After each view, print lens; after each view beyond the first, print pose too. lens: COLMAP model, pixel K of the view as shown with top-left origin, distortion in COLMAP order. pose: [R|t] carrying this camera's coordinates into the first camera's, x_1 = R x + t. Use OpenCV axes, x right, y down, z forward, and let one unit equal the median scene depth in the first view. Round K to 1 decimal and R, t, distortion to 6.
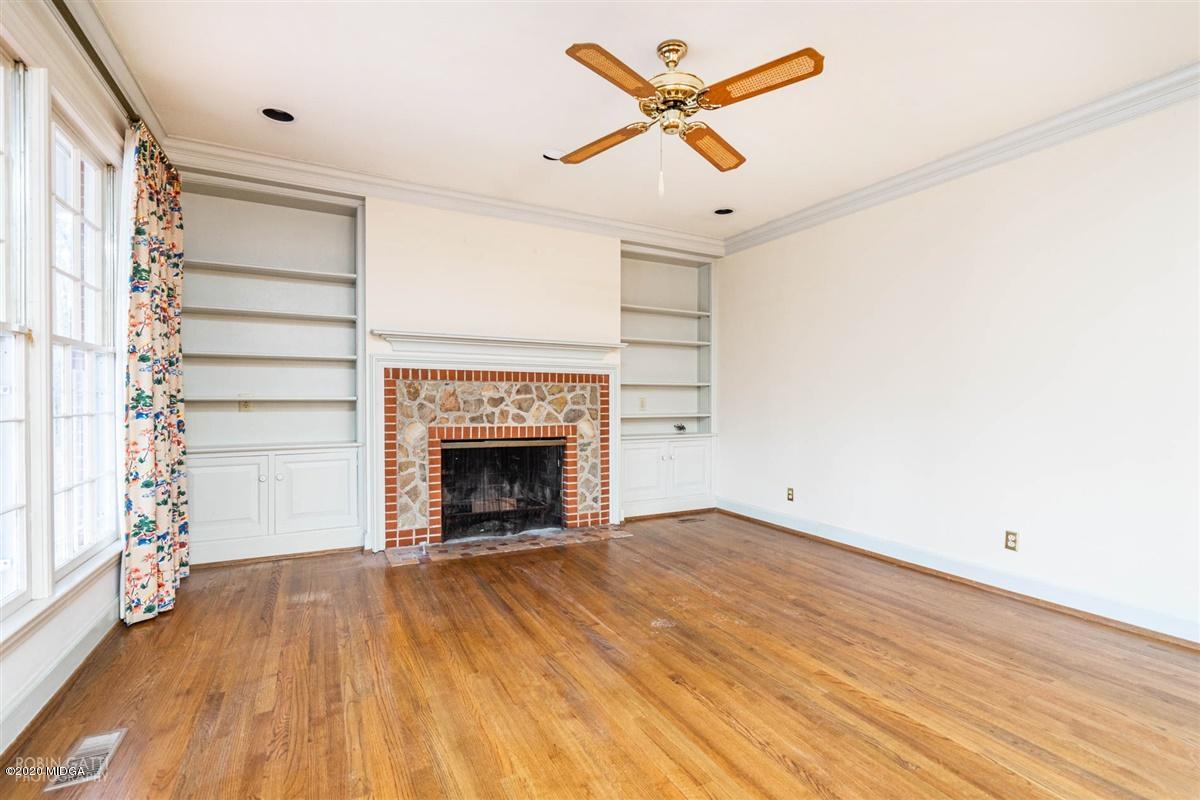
lens RADIAL K [[540.7, 0, 600.0], [0, 540.7, 400.0], [0, 0, 1]] dist [-0.003486, -0.000125]
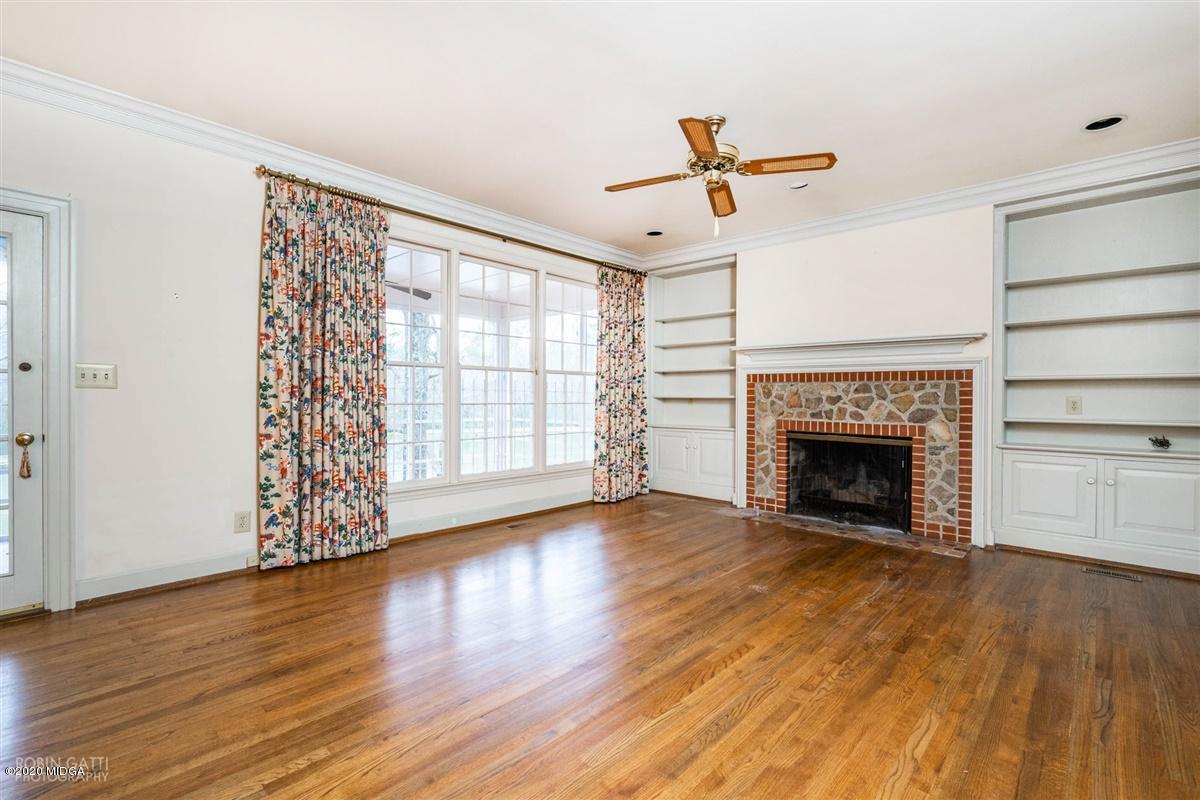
lens RADIAL K [[540.7, 0, 600.0], [0, 540.7, 400.0], [0, 0, 1]] dist [-0.003486, -0.000125]
pose [[0.332685, 0.005382, -0.943023, 0.698271], [-0.006953, 0.999971, 0.003255, 0.002988], [0.943013, 0.005474, 0.332712, 0.181793]]
